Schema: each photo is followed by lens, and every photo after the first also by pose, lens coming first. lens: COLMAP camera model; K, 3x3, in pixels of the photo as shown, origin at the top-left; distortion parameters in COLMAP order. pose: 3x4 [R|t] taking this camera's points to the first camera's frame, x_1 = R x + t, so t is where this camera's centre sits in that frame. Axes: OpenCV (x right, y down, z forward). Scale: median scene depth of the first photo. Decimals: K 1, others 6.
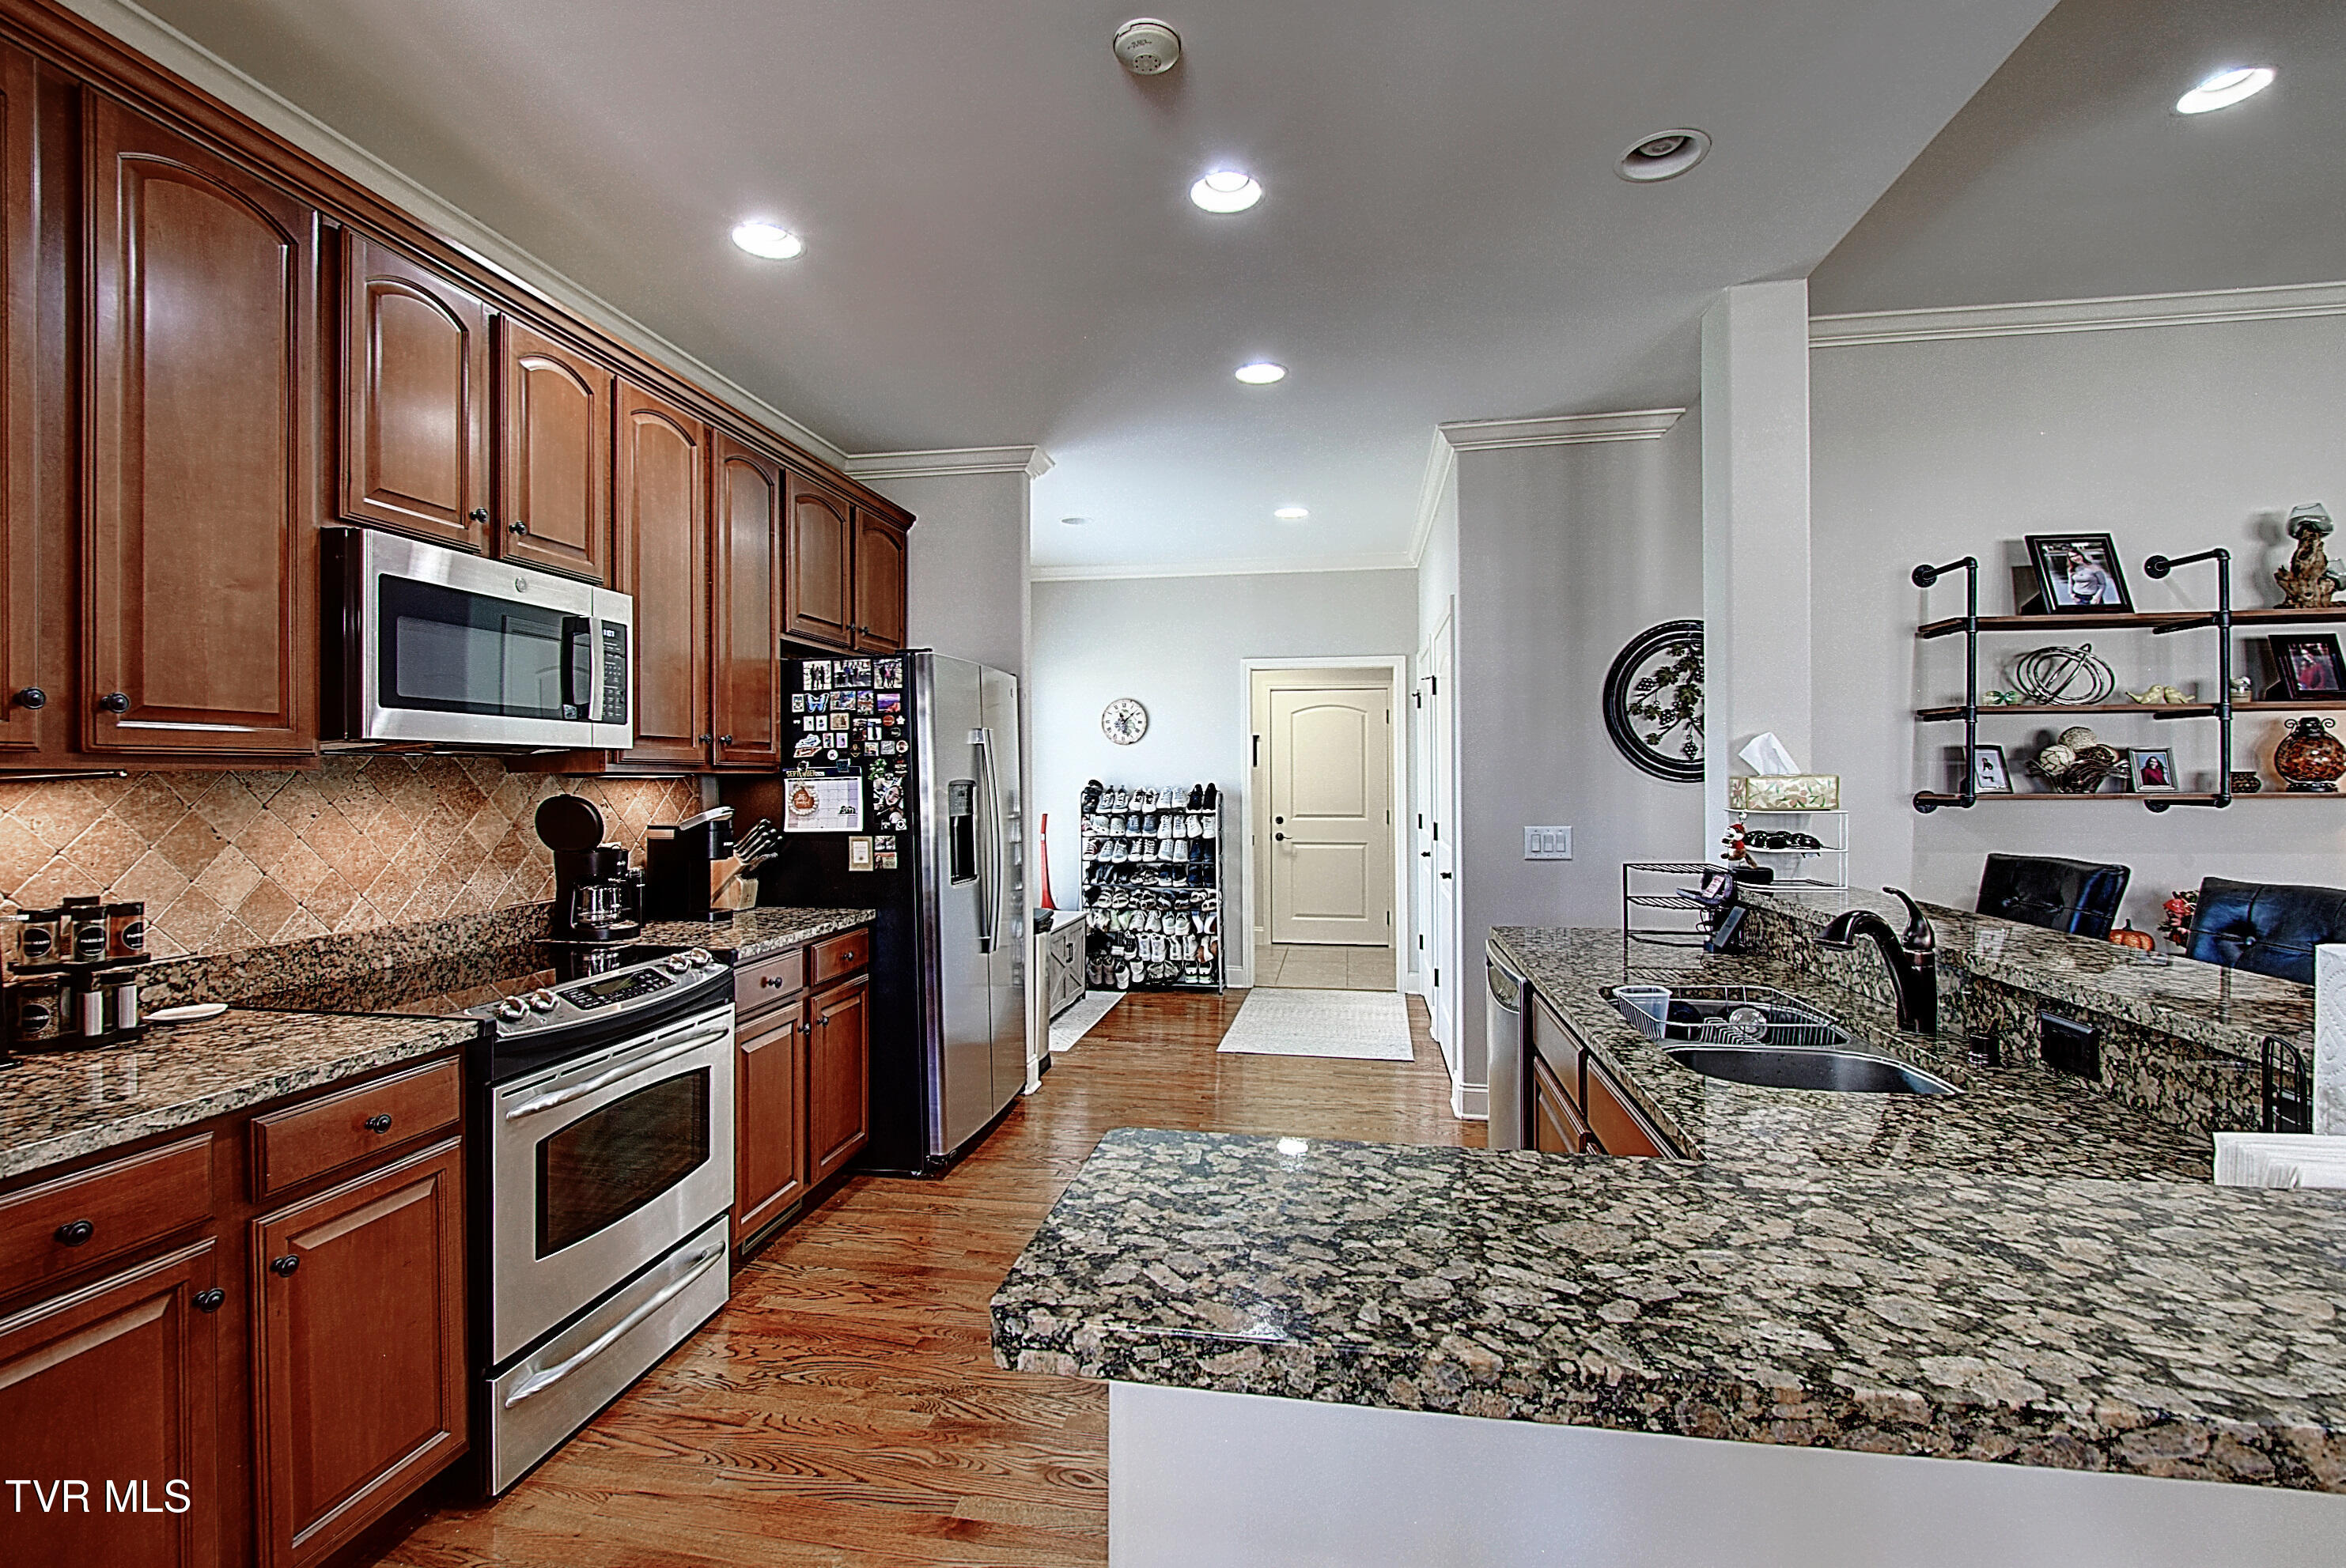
lens RADIAL K [[1021.6, 0, 1185.2], [0, 1021.6, 783.4], [0, 0, 1]] dist [-0.010359, -0.001316]
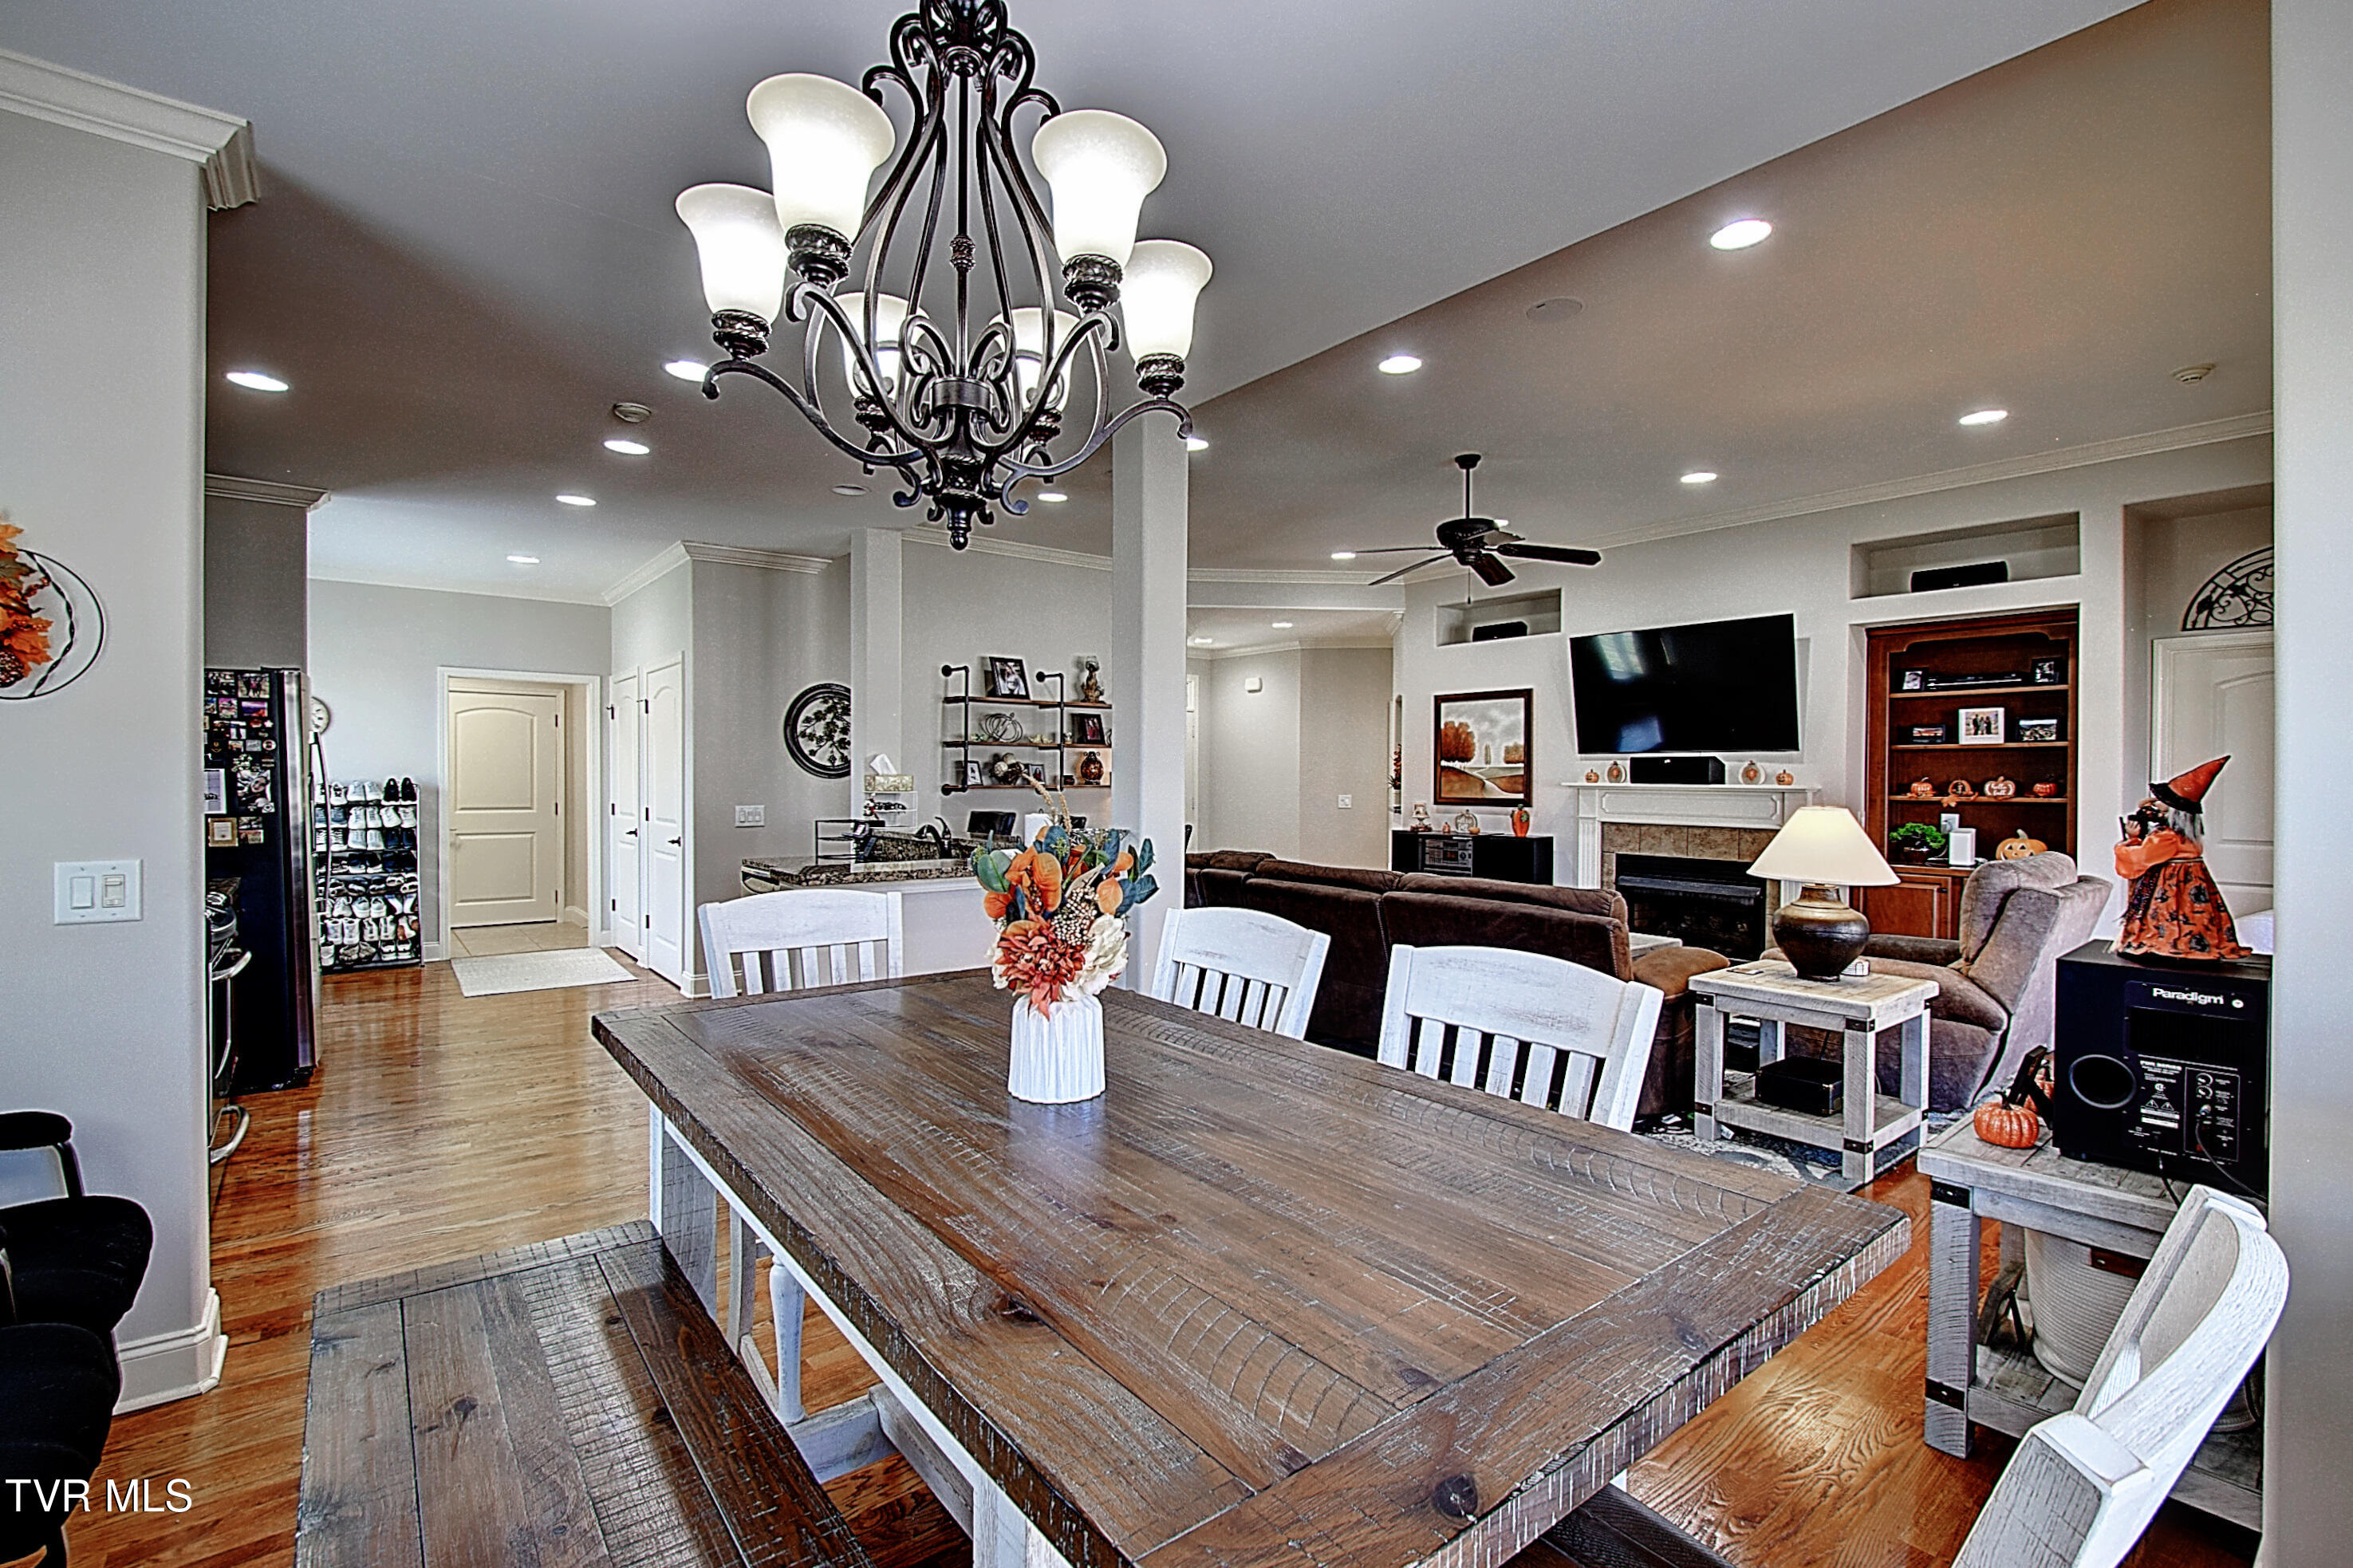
lens RADIAL K [[1032.4, 0, 1169.7], [0, 1032.4, 788.6], [0, 0, 1]] dist [-0.005173, -0.001035]
pose [[0.663743, 0.000033, 0.747961, -0.461741], [-0.003797, 0.999987, 0.003325, 0.008509], [-0.747951, -0.005047, 0.663735, -0.624979]]
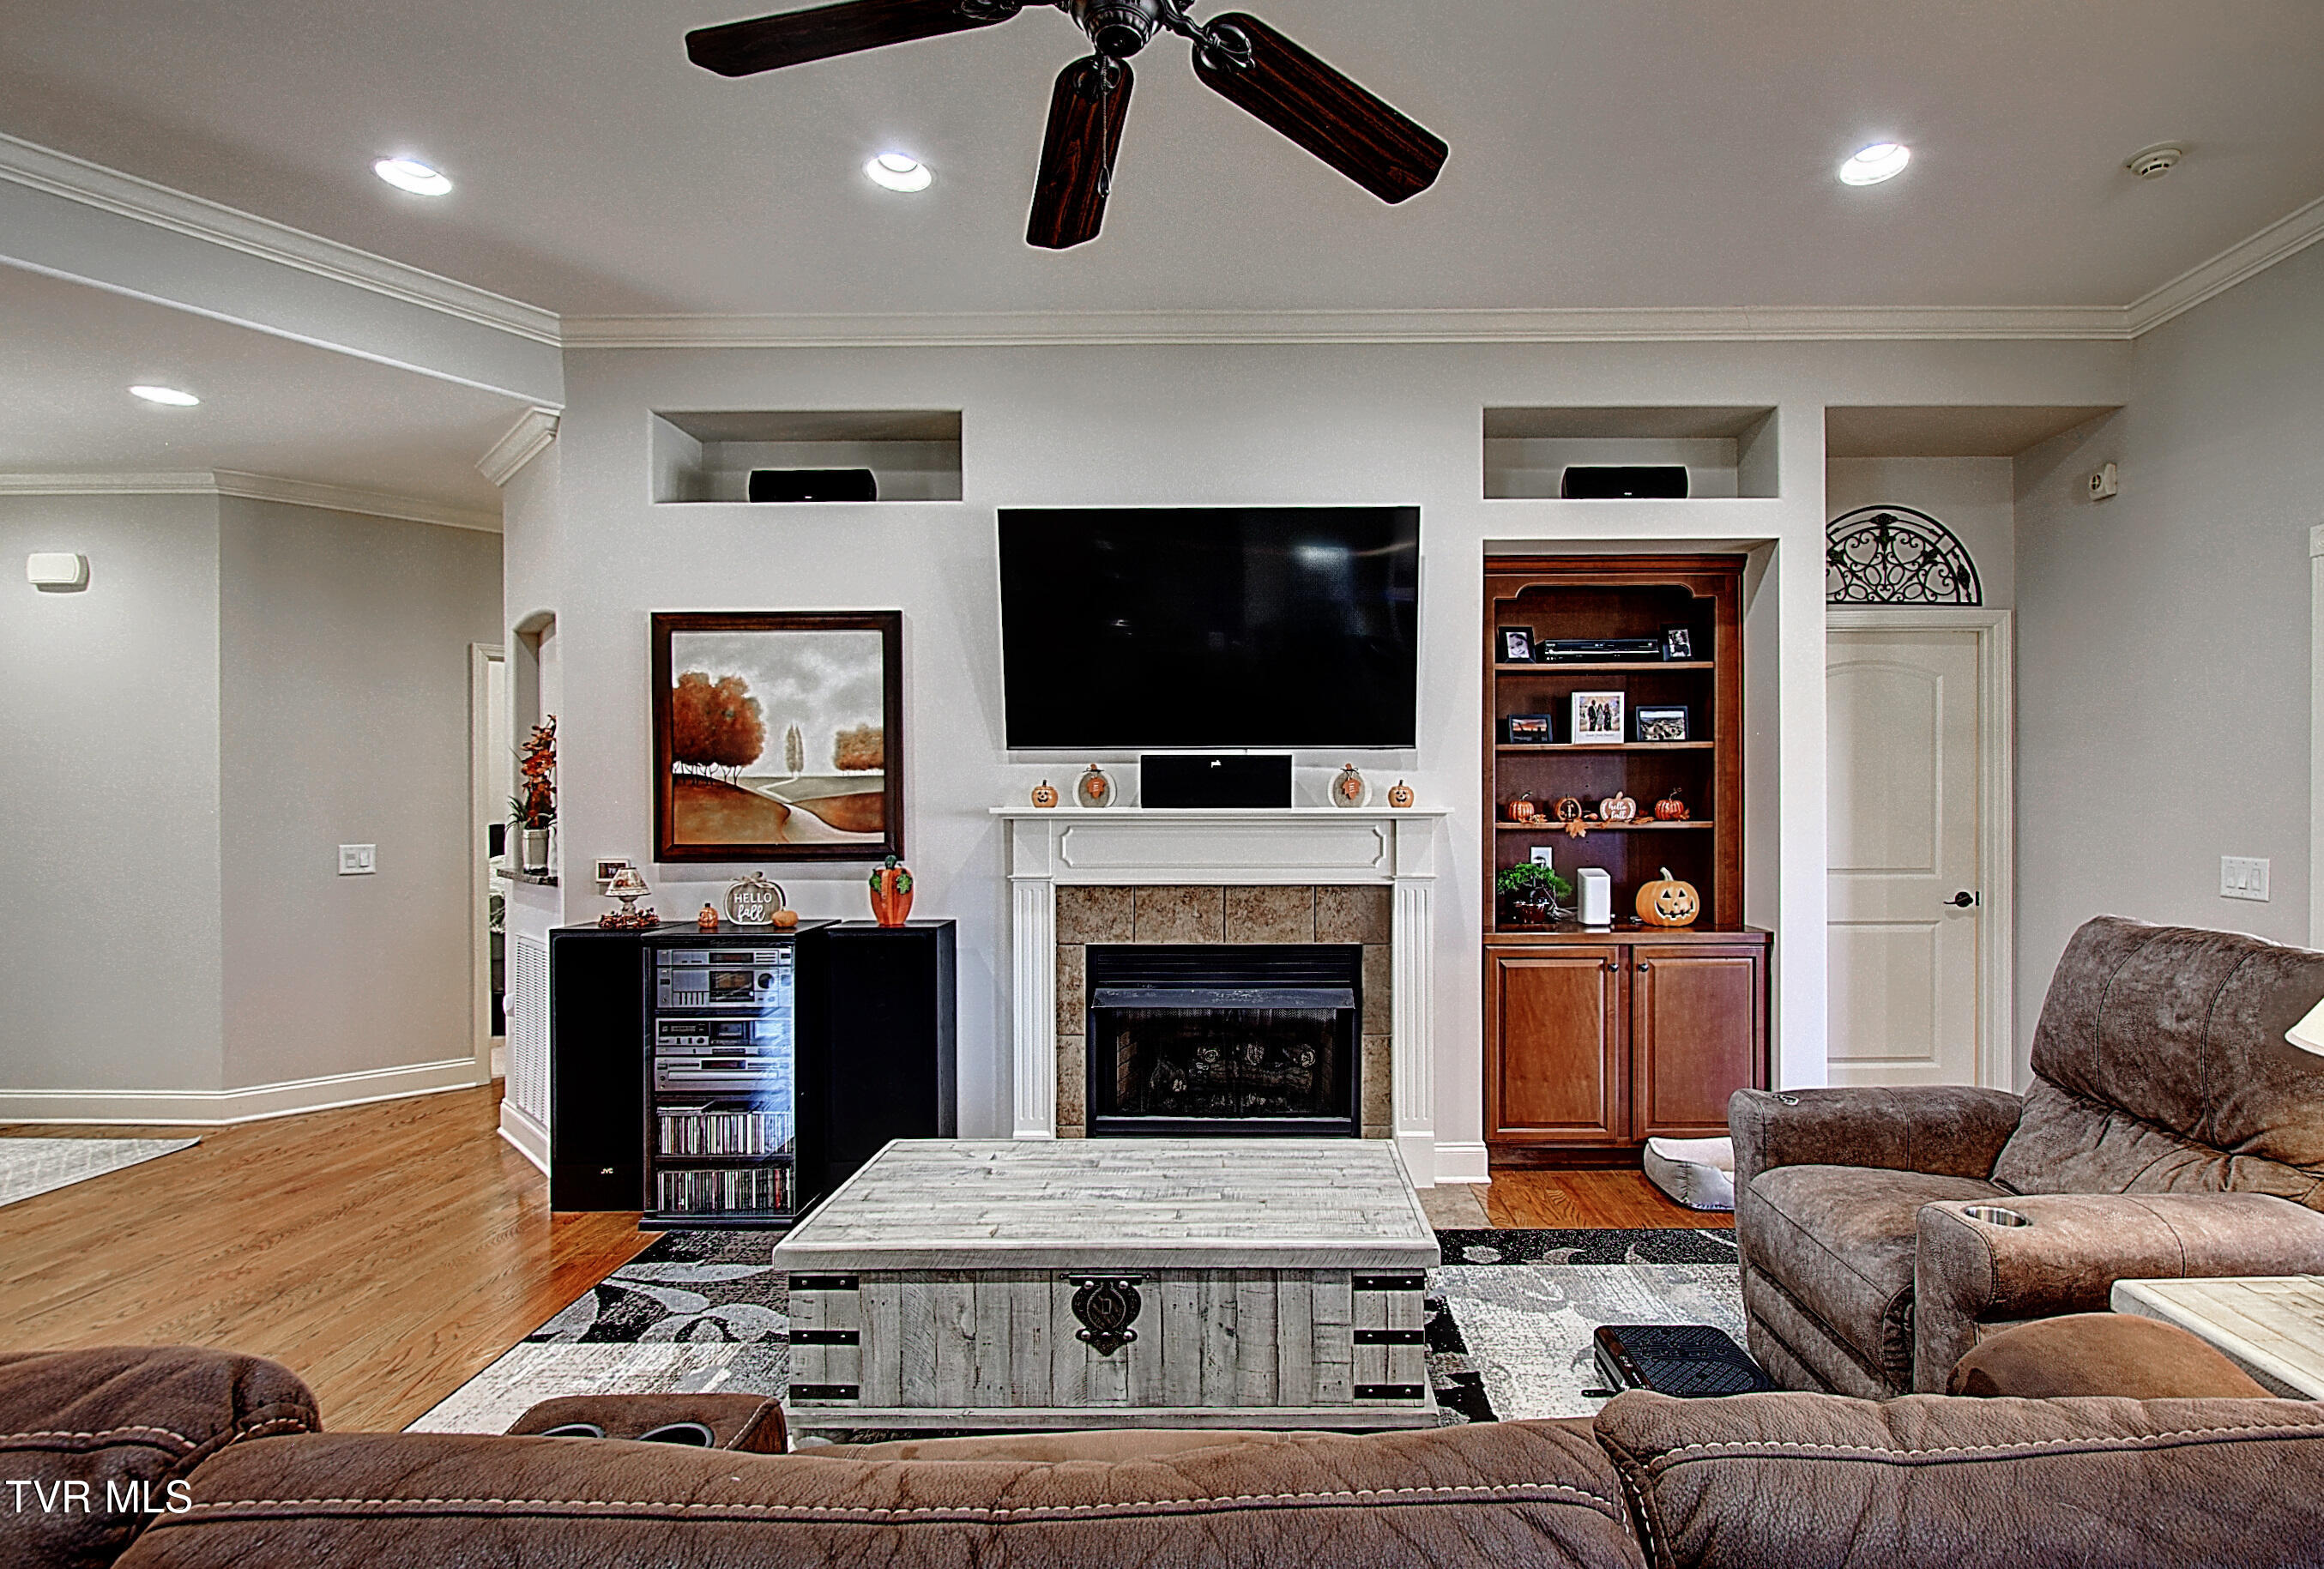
lens RADIAL K [[1111.7, 0, 1221.3], [0, 1111.7, 817.4], [0, 0, 1]] dist [-0.002573, -0.001406]
pose [[-0.164250, -0.003265, 0.986413, 0.513417], [0.011530, 0.999920, 0.005229, 0.006267], [-0.986351, 0.012232, -0.164199, 0.112684]]
